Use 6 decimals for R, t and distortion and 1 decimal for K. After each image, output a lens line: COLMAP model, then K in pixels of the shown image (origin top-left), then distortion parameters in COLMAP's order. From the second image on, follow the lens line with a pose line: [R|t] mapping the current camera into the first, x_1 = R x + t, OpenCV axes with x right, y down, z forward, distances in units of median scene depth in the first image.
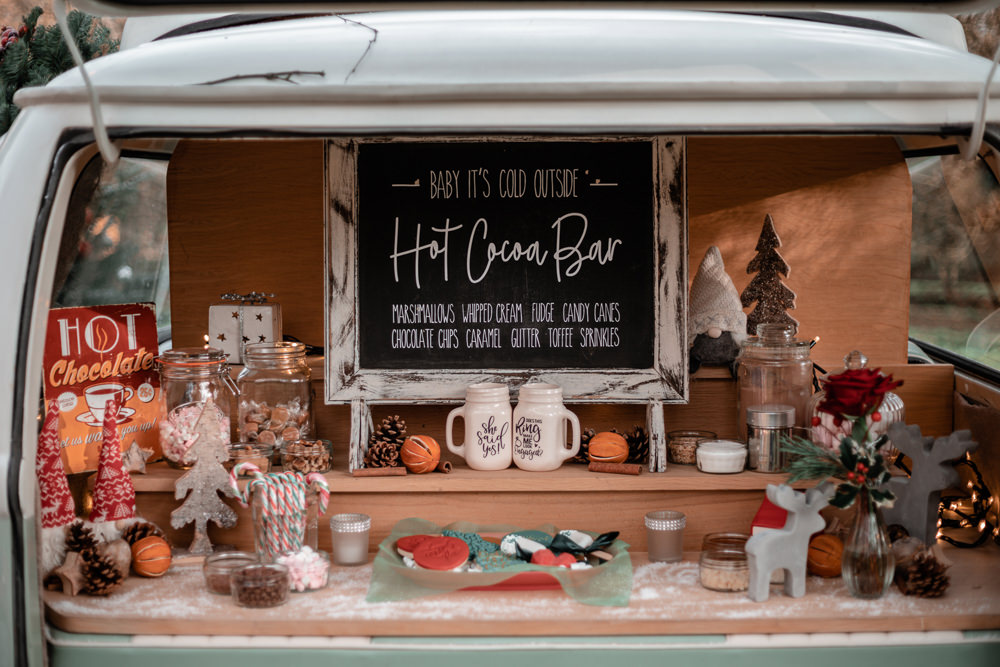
lens RADIAL K [[1494.9, 0, 500.0], [0, 1494.9, 333.5], [0, 0, 1]] dist [-0.108300, -0.005027]
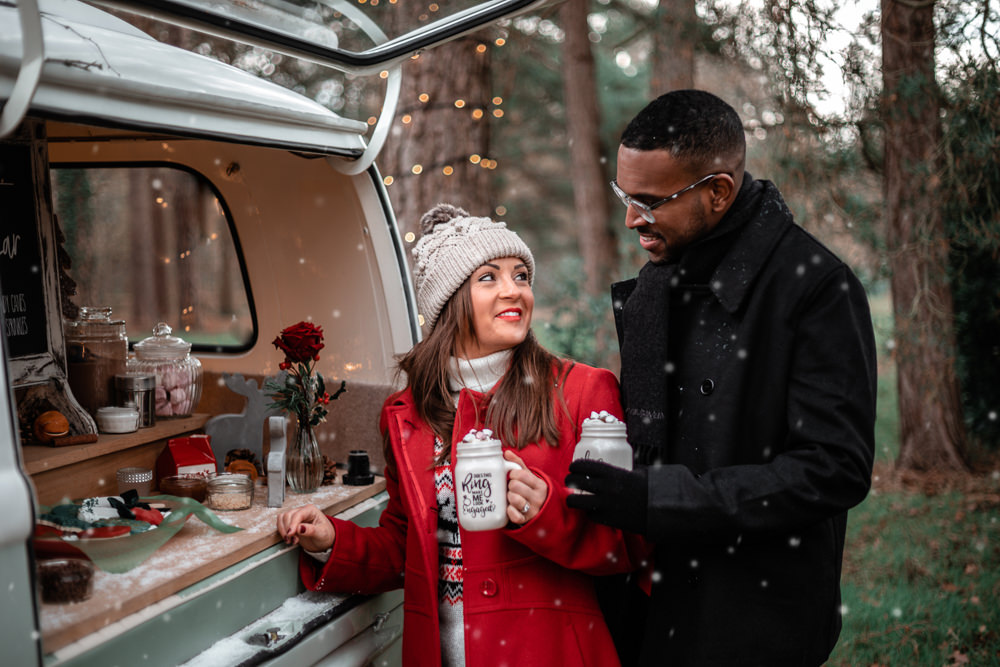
lens RADIAL K [[1494.9, 0, 500.0], [0, 1494.9, 333.5], [0, 0, 1]] dist [-0.108300, -0.005027]
pose [[0.259325, -0.061451, 0.963833, -0.882997], [0.082722, 0.995720, 0.041227, -0.007626], [-0.962241, 0.069039, 0.263298, 0.397201]]
